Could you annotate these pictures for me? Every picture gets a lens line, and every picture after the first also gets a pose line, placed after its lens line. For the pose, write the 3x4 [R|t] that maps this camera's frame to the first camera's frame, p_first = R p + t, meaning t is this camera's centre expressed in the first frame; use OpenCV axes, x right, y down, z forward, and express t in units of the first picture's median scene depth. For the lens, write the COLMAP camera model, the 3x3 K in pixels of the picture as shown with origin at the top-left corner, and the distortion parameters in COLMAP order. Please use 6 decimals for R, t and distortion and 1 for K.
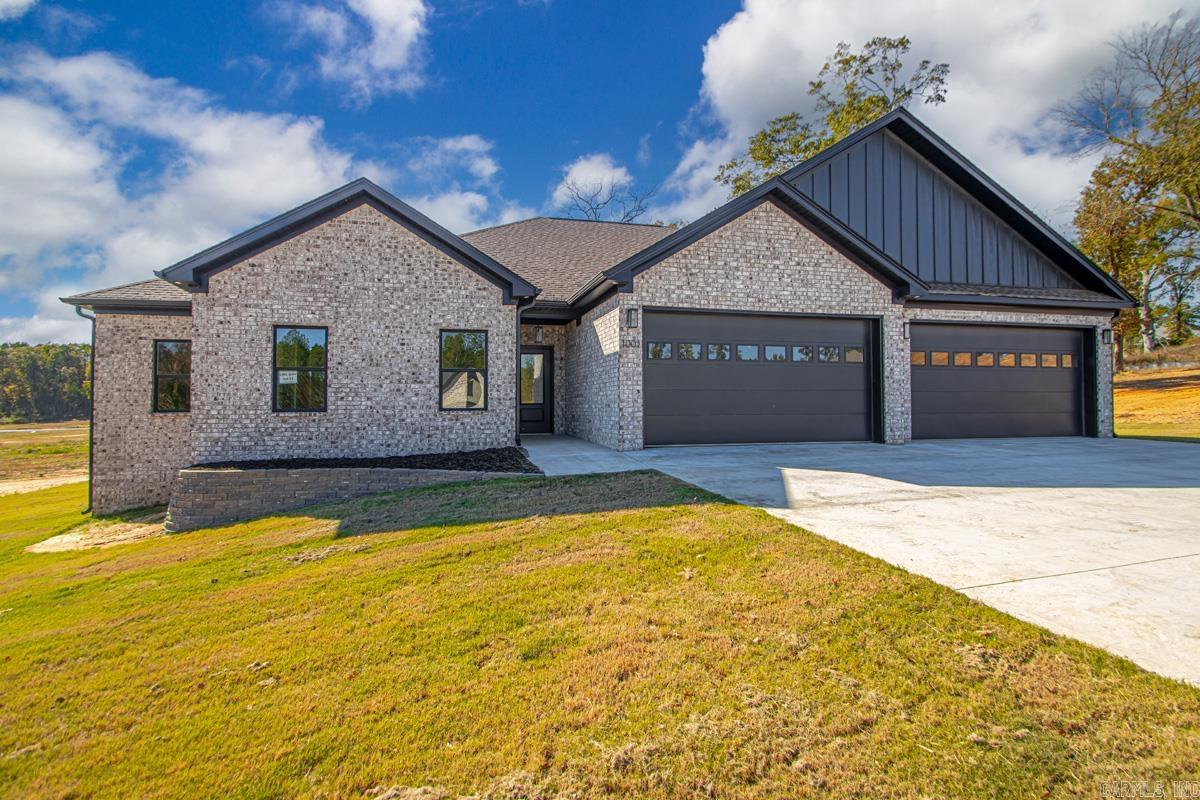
lens RADIAL K [[564.2, 0, 616.5], [0, 564.2, 401.0], [0, 0, 1]] dist [-0.001684, -0.001022]
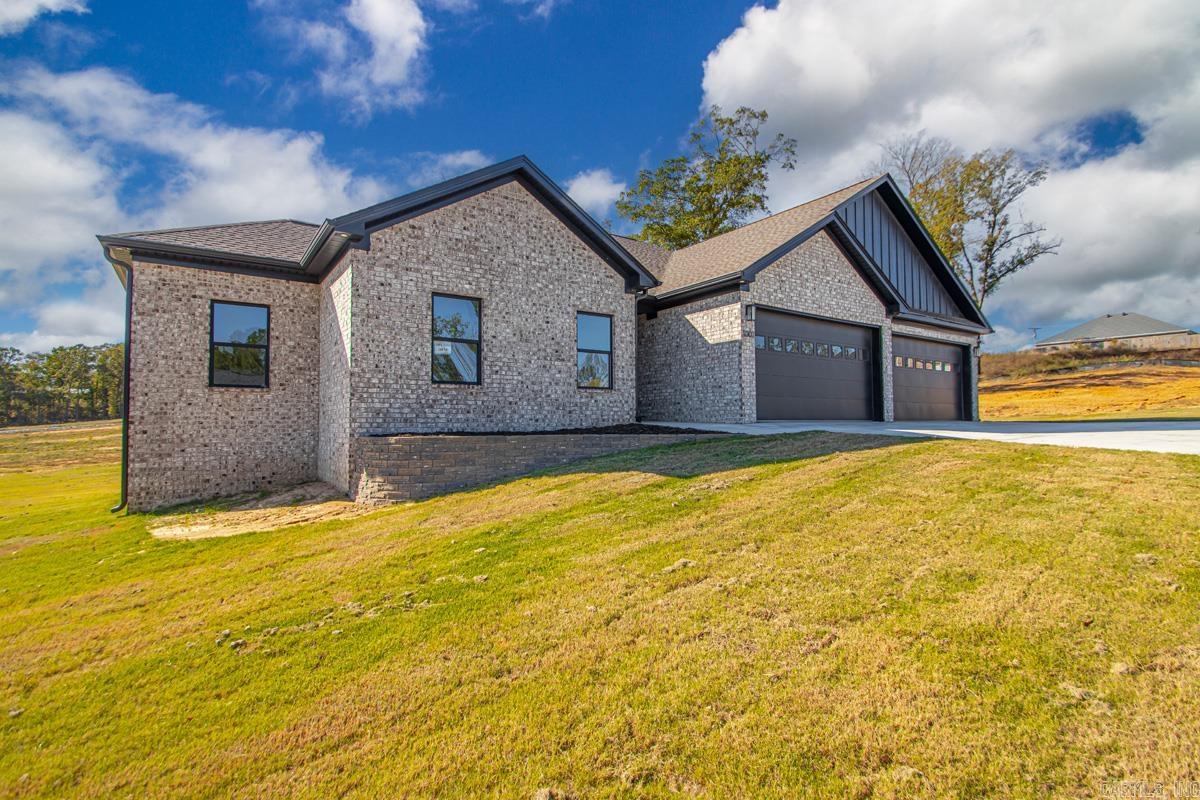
lens RADIAL K [[564.2, 0, 616.5], [0, 564.2, 401.0], [0, 0, 1]] dist [-0.001684, -0.001022]
pose [[0.927458, 0.014675, 0.373640, -0.644243], [-0.001205, 0.999342, -0.036259, 0.079705], [-0.373926, 0.033178, 0.926865, 0.006989]]
